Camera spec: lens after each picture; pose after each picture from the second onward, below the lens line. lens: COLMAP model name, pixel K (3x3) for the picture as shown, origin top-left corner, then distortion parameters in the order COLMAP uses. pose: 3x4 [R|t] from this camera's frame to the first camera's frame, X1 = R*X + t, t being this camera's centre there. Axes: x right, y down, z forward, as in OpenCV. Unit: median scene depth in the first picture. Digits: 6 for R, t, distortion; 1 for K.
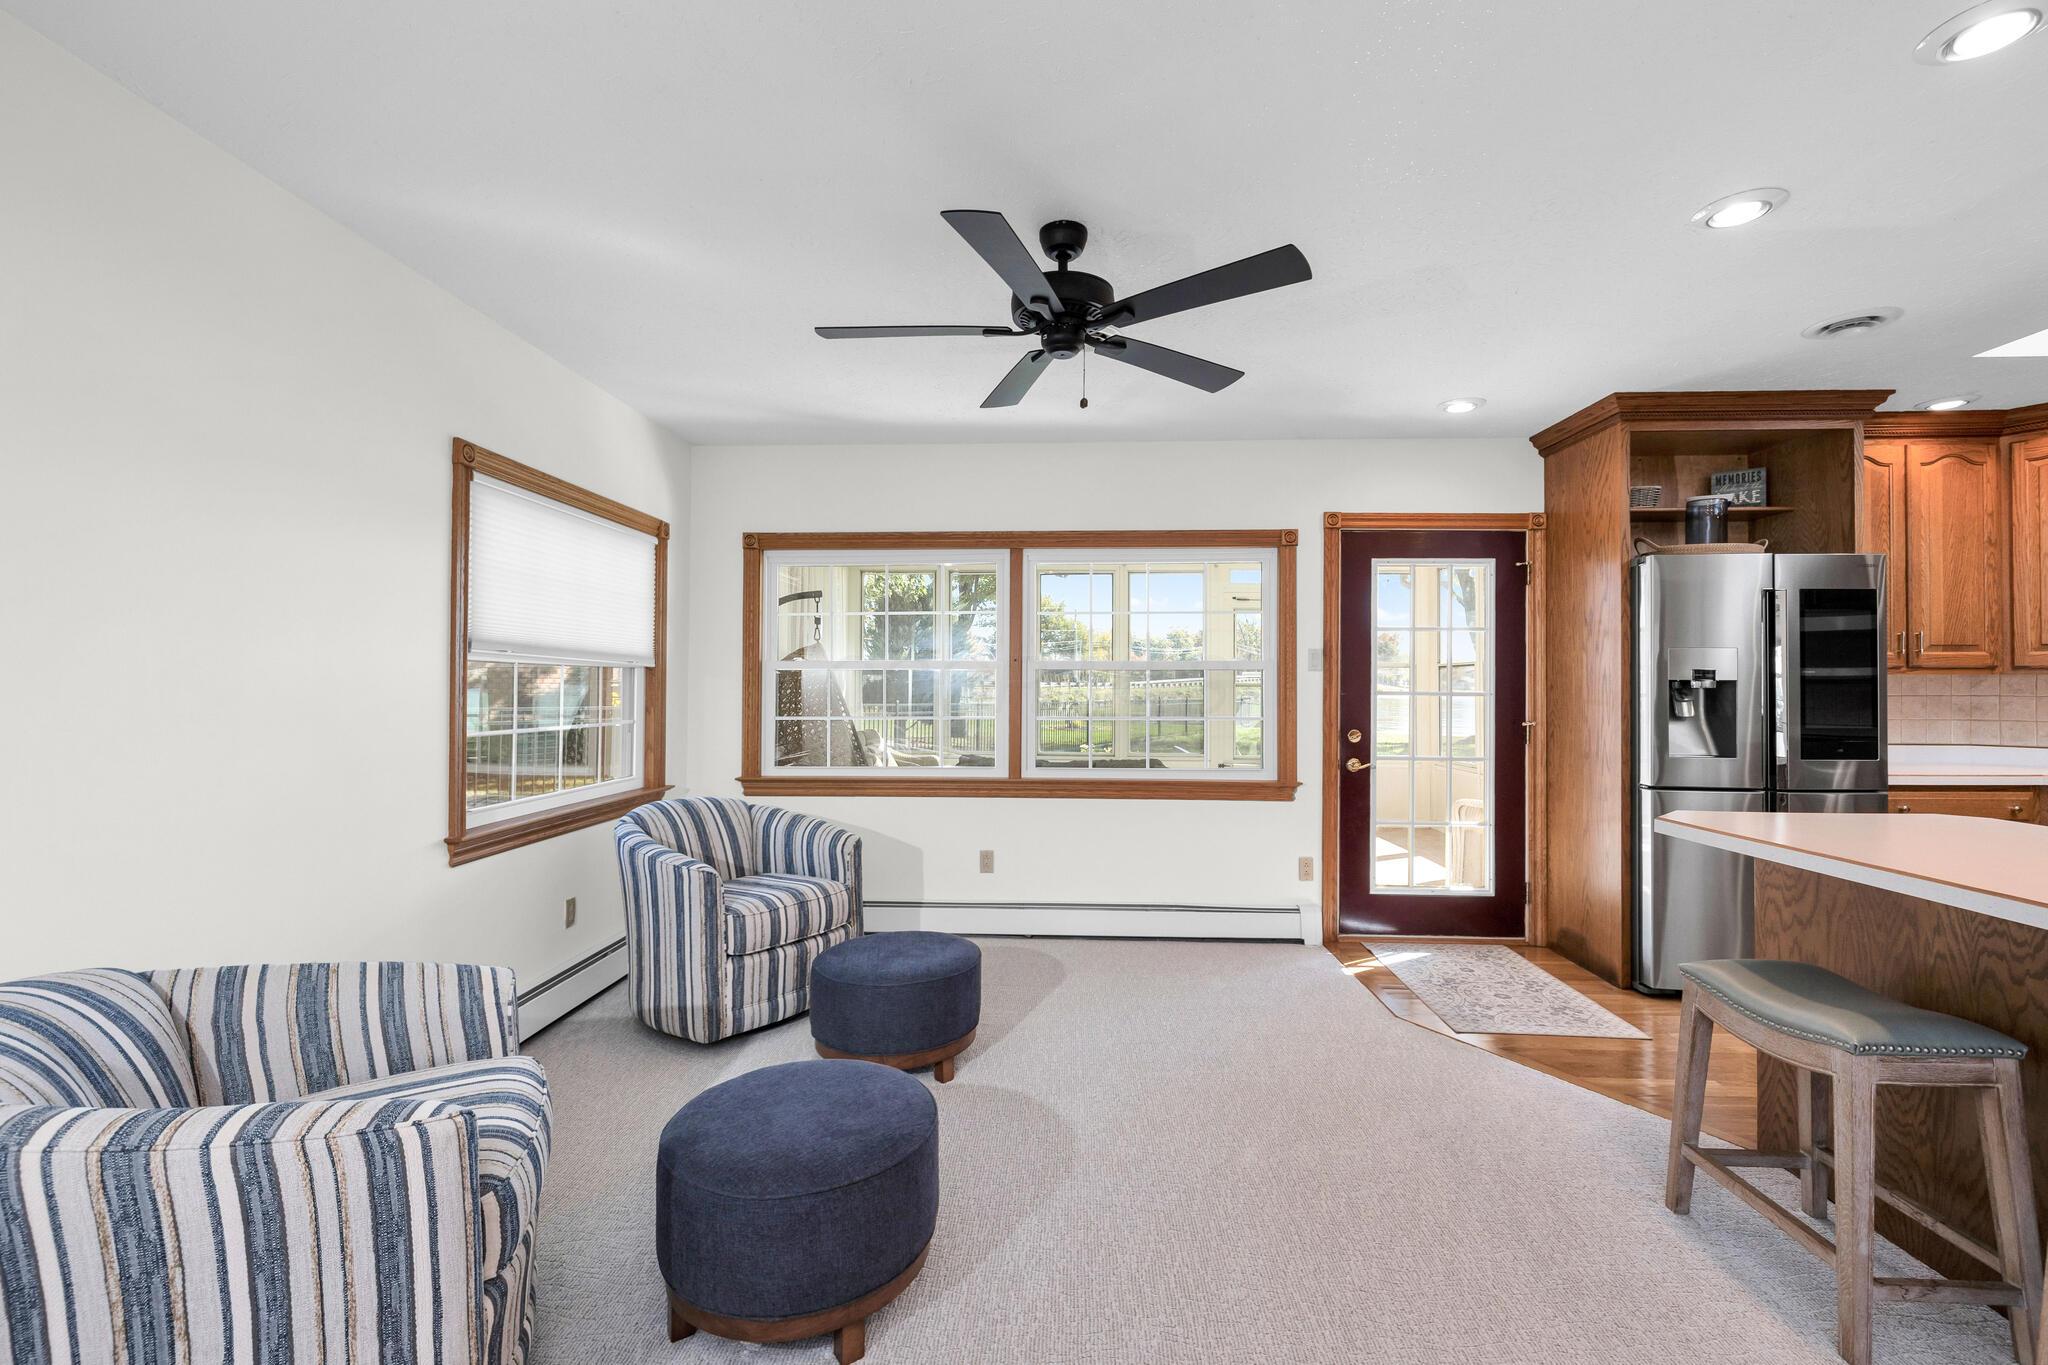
lens RADIAL K [[875.3, 0, 1027.5], [0, 875.3, 676.1], [0, 0, 1]] dist [-0.002315, -0.000384]
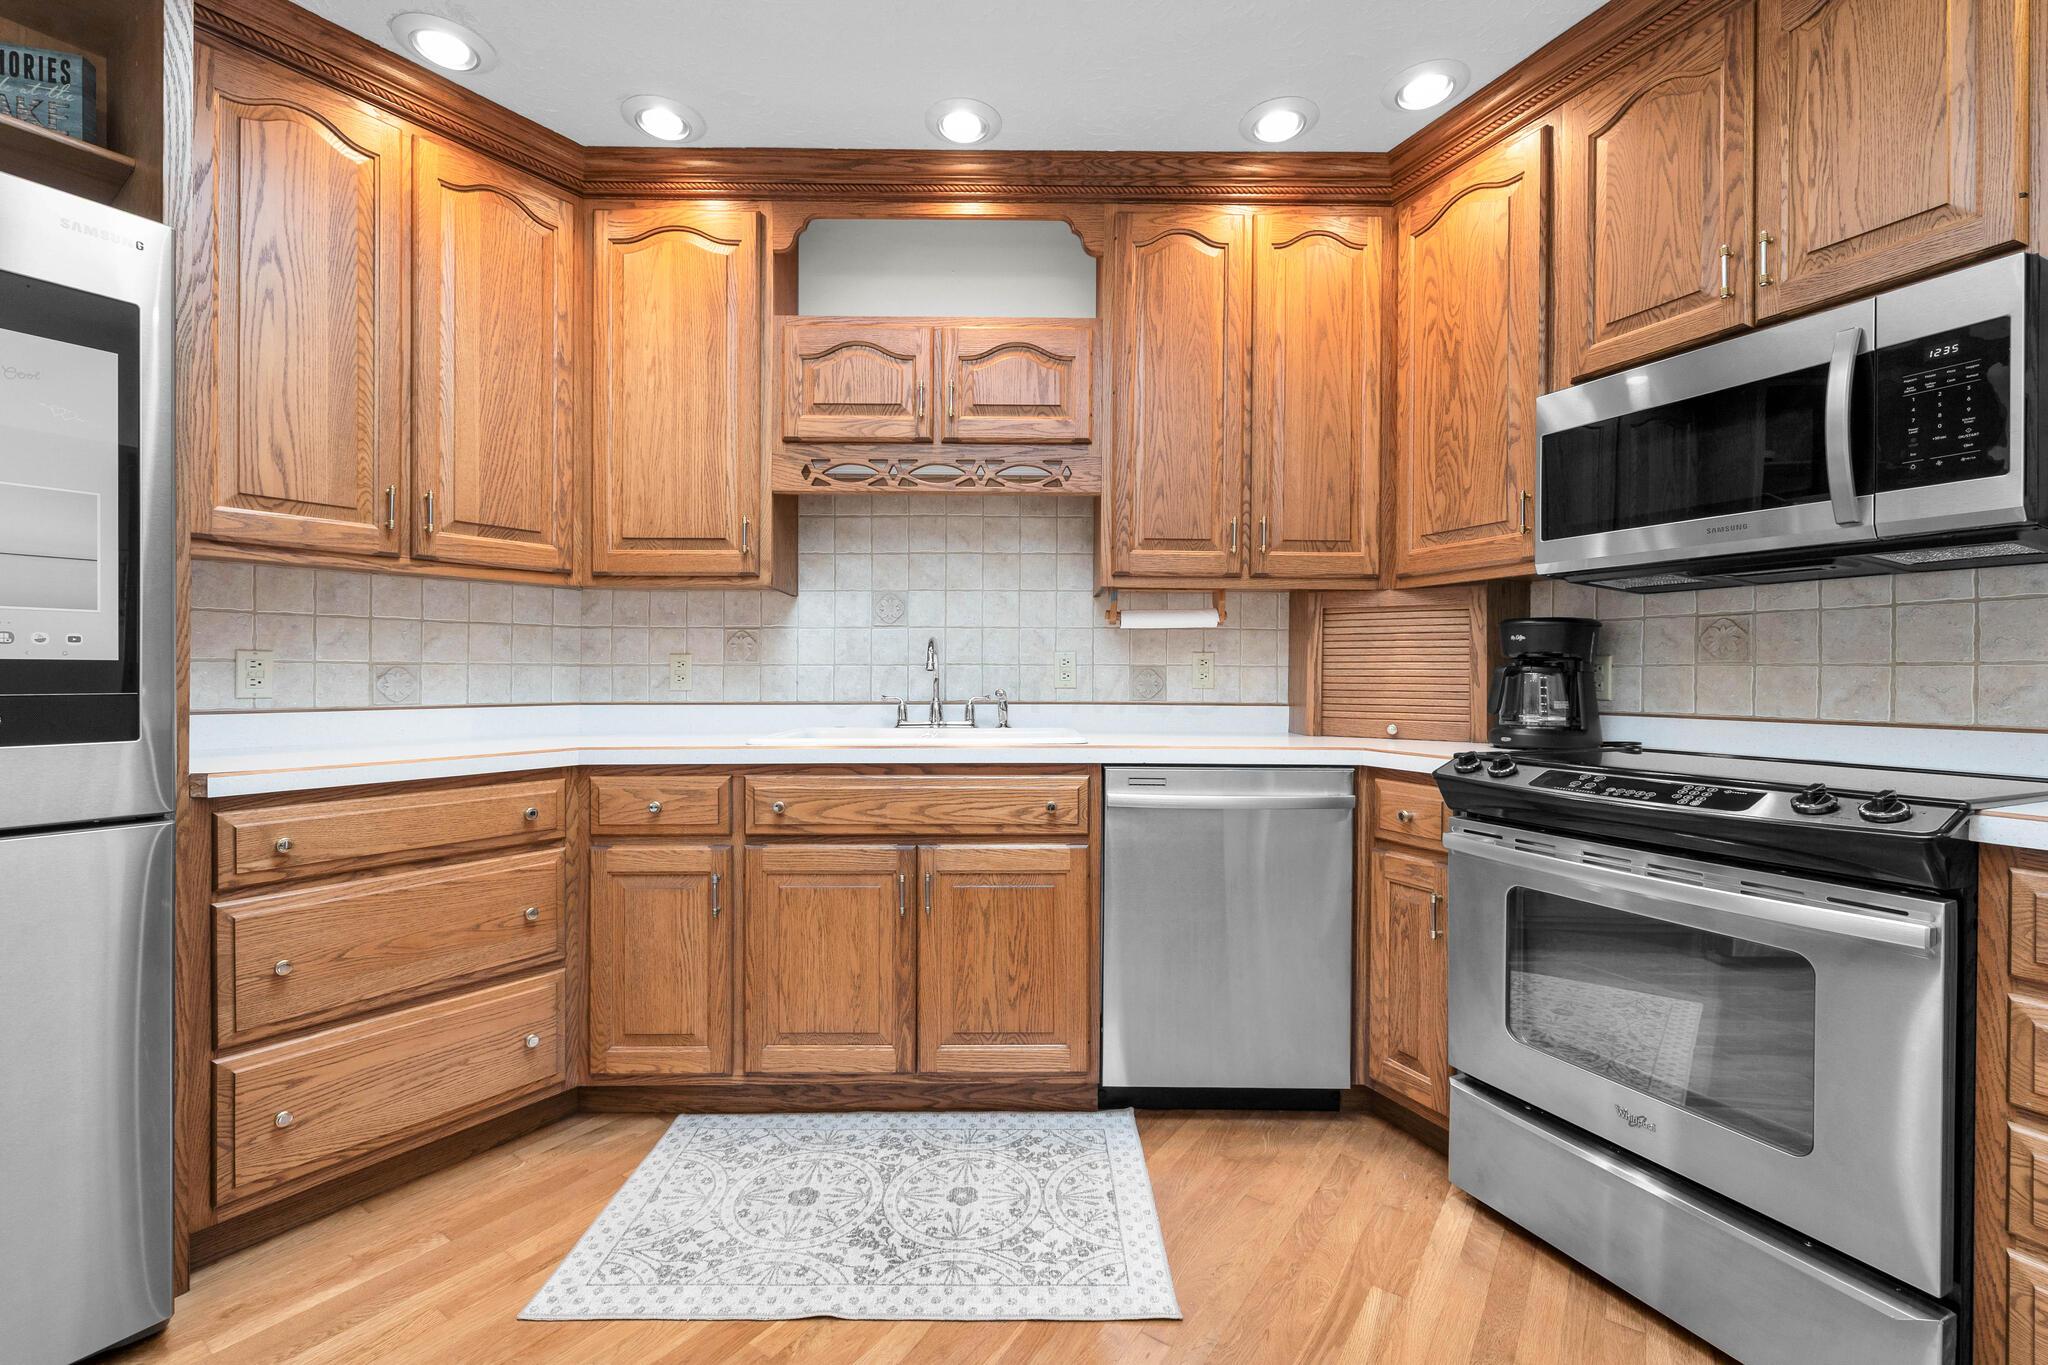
lens RADIAL K [[875.3, 0, 1027.5], [0, 875.3, 676.1], [0, 0, 1]] dist [-0.002315, -0.000384]
pose [[0.533562, -0.002833, 0.845756, 0.762574], [-0.009426, 0.999912, 0.009296, 0.052963], [-0.845708, -0.012932, 0.533489, 0.403997]]
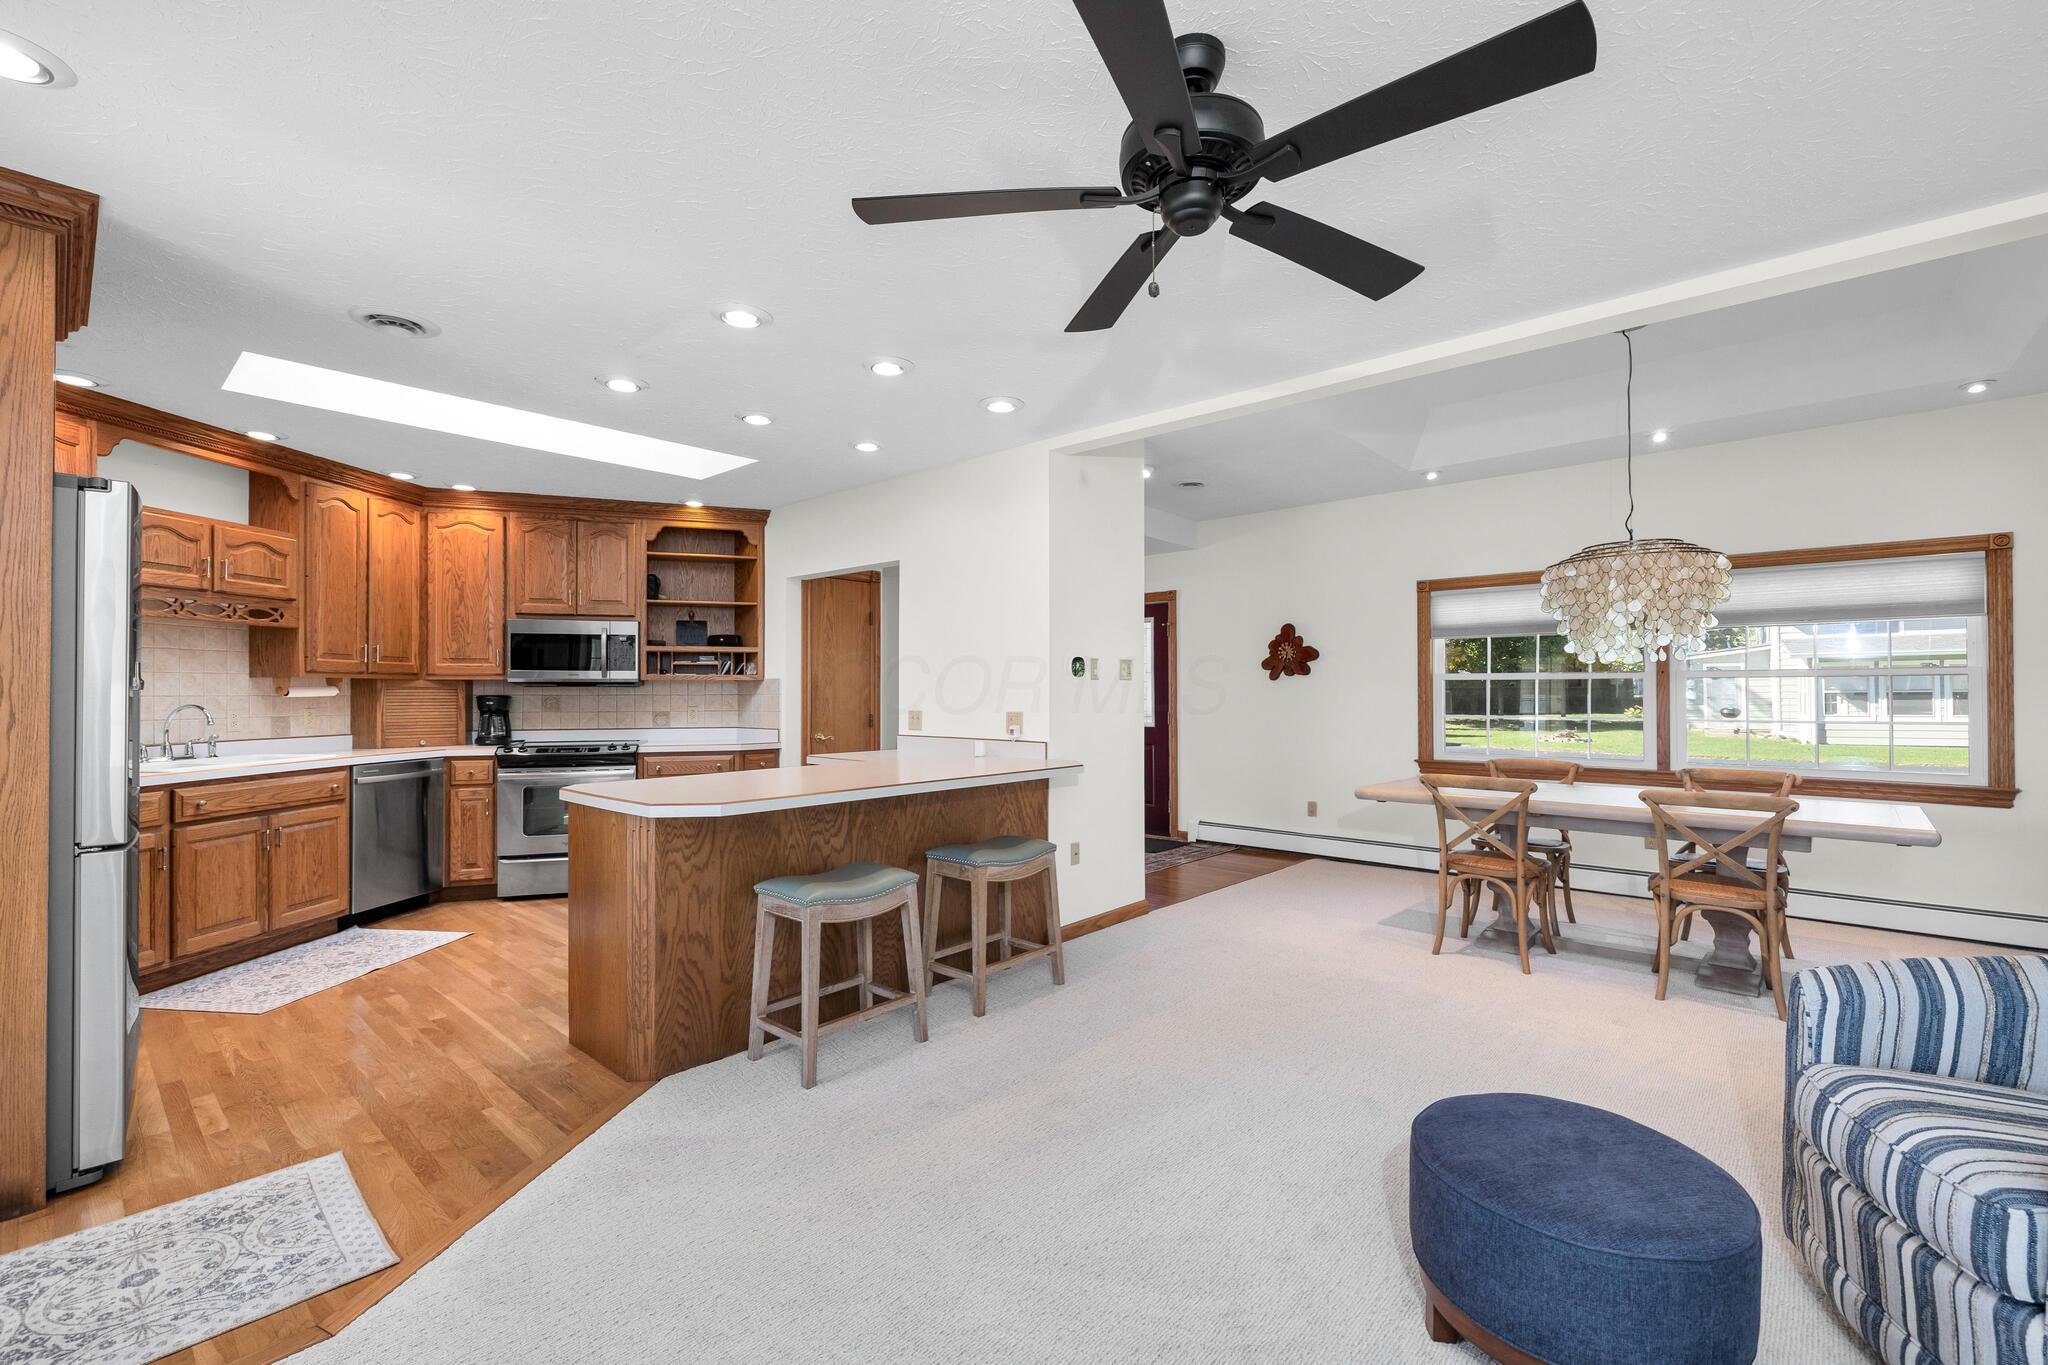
lens RADIAL K [[879.9, 0, 1026.2], [0, 879.9, 685.6], [0, 0, 1]] dist [-0.000431, 0.000241]
pose [[-0.777535, -0.000282, 0.628840, -0.187191], [-0.008593, 0.999911, -0.010177, 0.010208], [-0.628781, -0.013316, -0.777468, 0.996374]]
